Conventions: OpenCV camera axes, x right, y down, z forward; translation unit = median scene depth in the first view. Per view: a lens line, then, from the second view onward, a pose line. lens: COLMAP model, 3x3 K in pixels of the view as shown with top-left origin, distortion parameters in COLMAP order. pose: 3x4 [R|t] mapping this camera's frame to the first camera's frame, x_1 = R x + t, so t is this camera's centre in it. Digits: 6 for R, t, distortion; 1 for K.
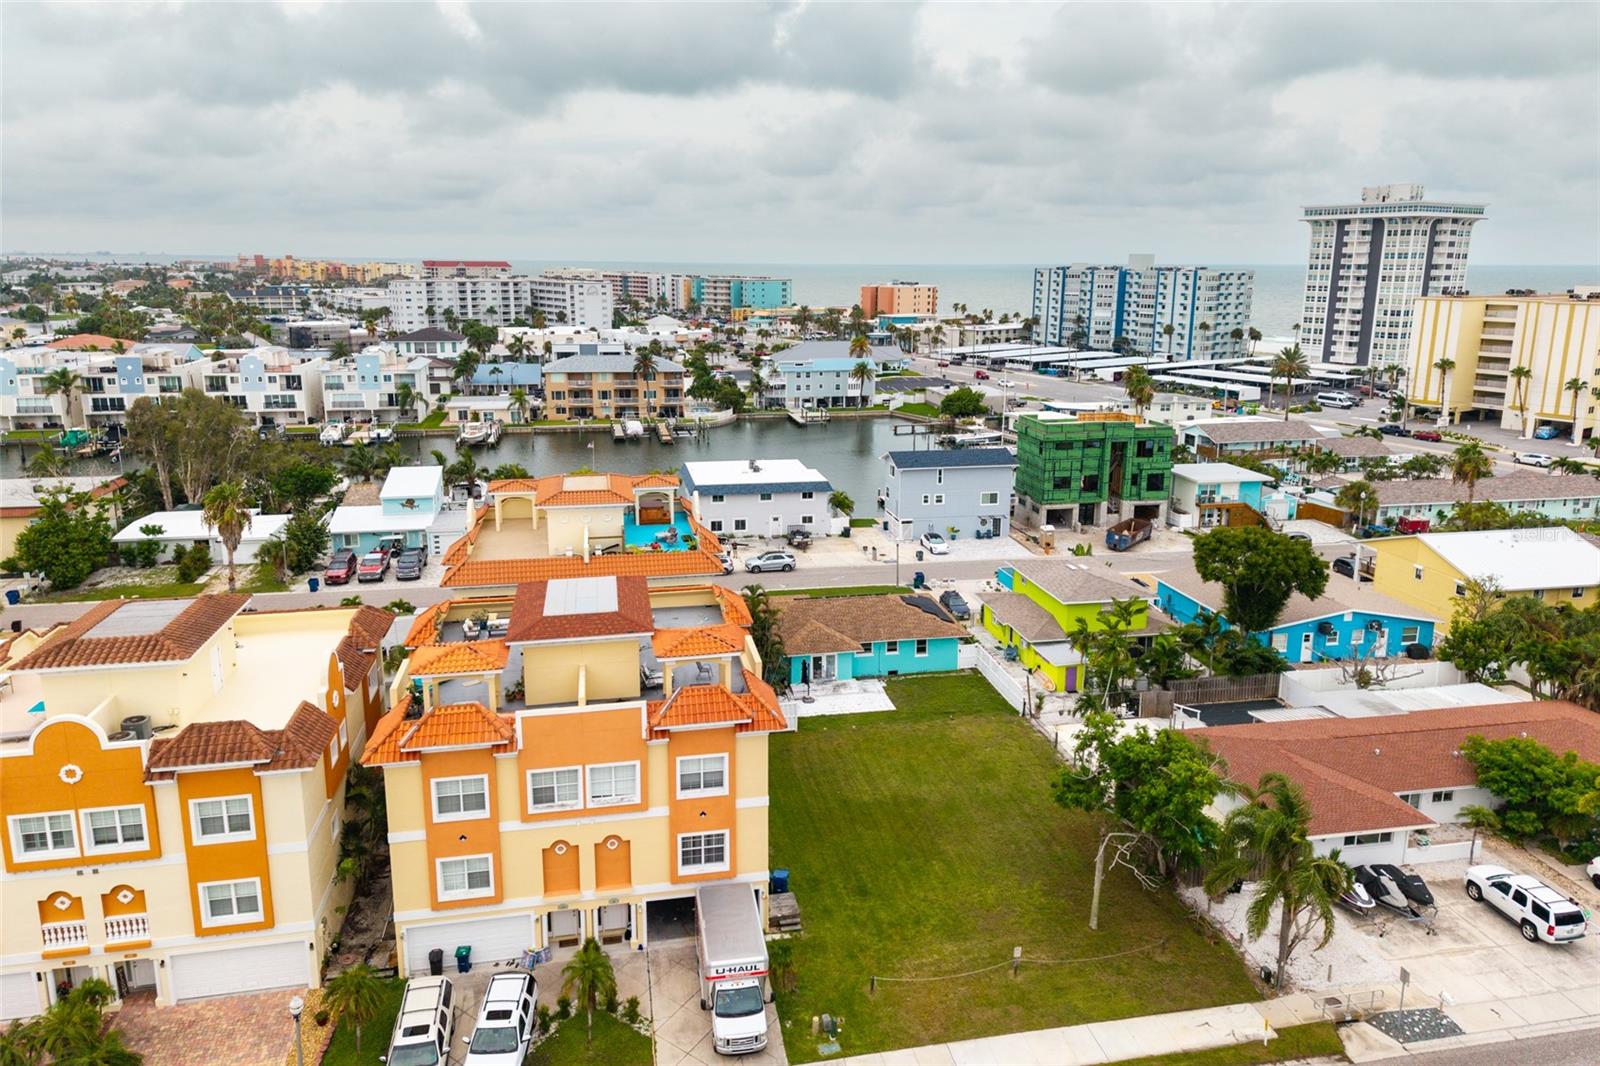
lens RADIAL K [[1058.8, 0, 798.4], [0, 1058.8, 486.3], [0, 0, 1]] dist [0.059574, -0.042922]
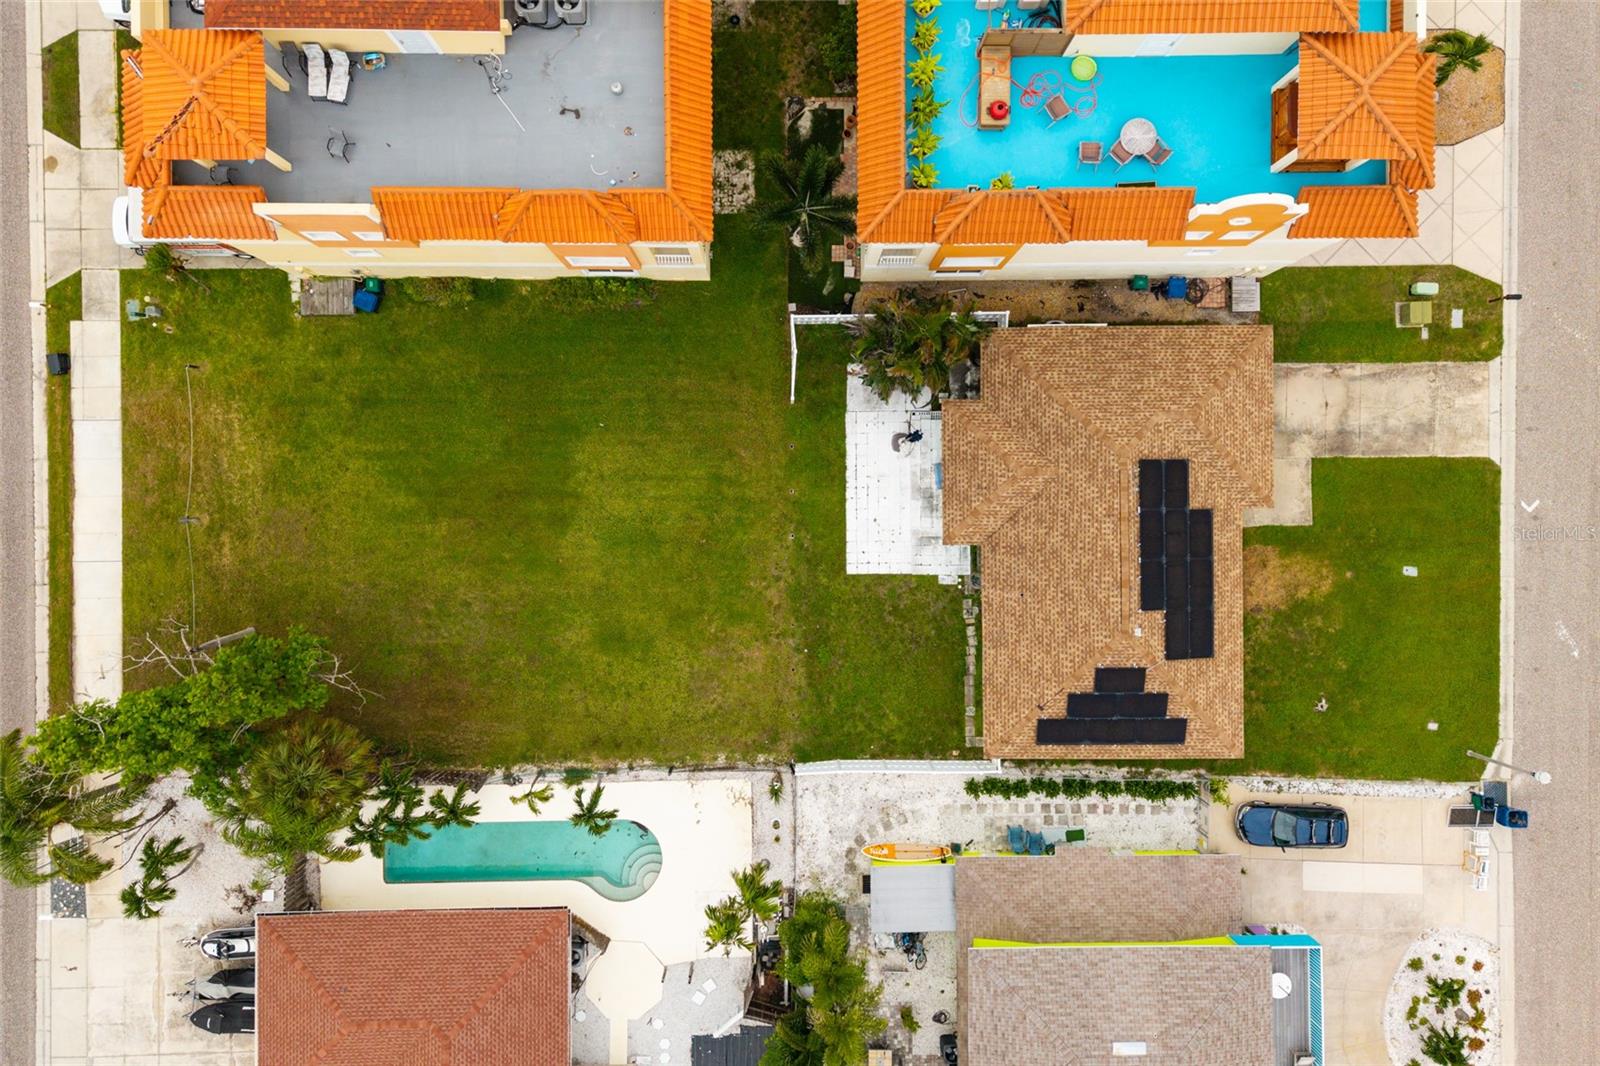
lens RADIAL K [[1056.1, 0, 802.4], [0, 1056.1, 493.2], [0, 0, 1]] dist [0.068812, -0.060380]
pose [[-0.183761, 0.982971, -0.000275, 0.031208], [-0.212146, -0.039387, 0.976444, -0.244399], [0.959805, 0.179490, 0.215771, 0.524397]]
